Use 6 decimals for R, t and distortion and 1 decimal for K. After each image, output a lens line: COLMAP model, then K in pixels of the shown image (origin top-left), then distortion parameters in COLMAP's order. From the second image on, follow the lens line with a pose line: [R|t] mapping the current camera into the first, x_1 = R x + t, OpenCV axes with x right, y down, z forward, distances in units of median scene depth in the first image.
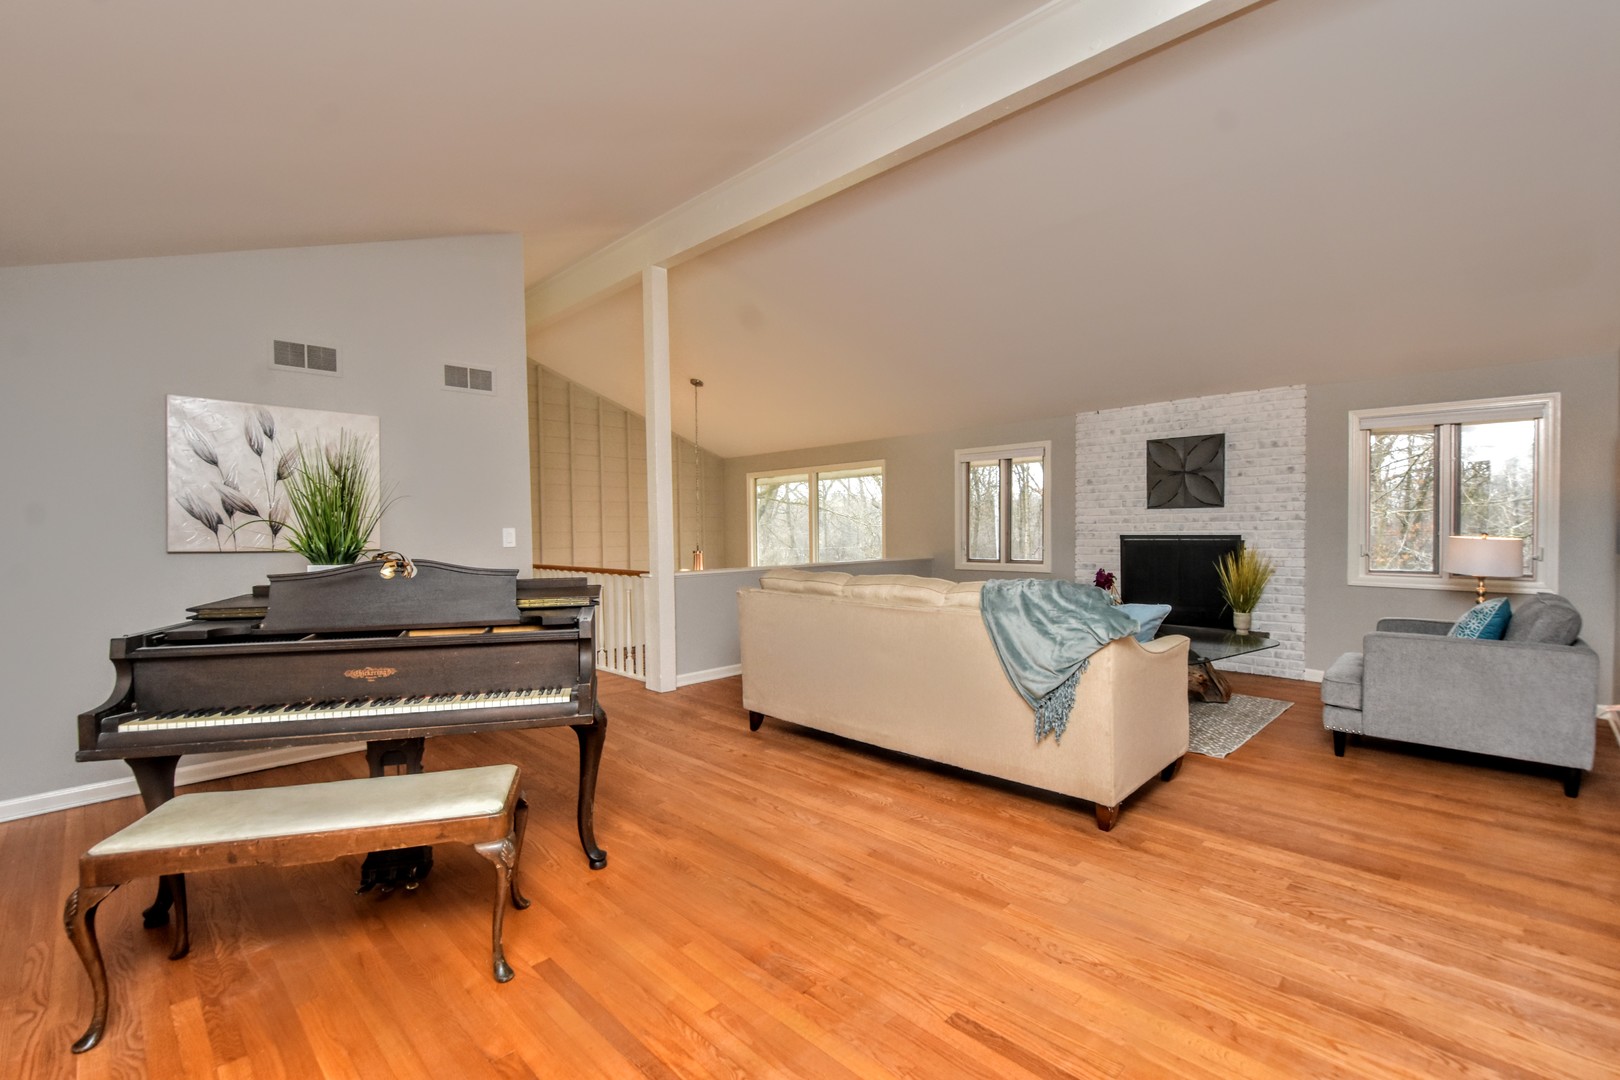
lens RADIAL K [[709.8, 0, 810.6], [0, 709.8, 556.4], [0, 0, 1]] dist [0.001619, -0.001479]
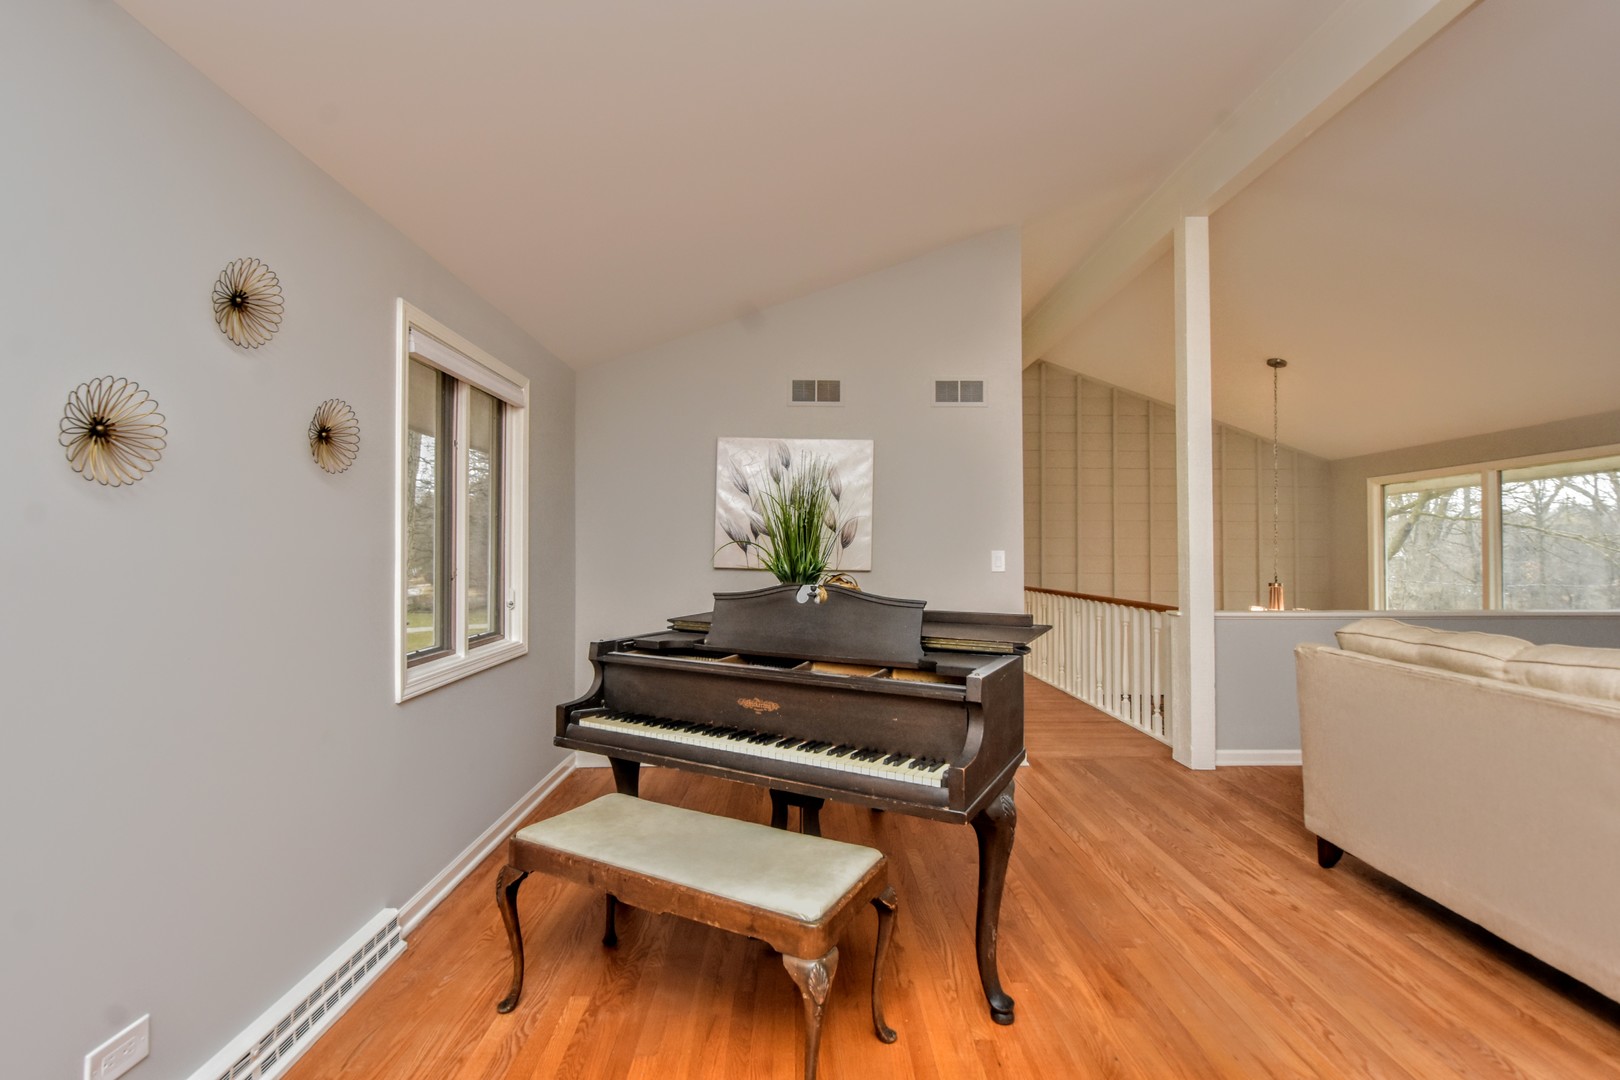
lens RADIAL K [[717.9, 0, 810.0], [0, 717.9, 540.0], [0, 0, 1]] dist [-0.000161, -0.000468]
pose [[0.712077, -0.001312, -0.702100, 0.056129], [-0.037499, 0.998500, -0.039897, -0.010171], [0.701099, 0.054738, 0.710960, 0.237657]]
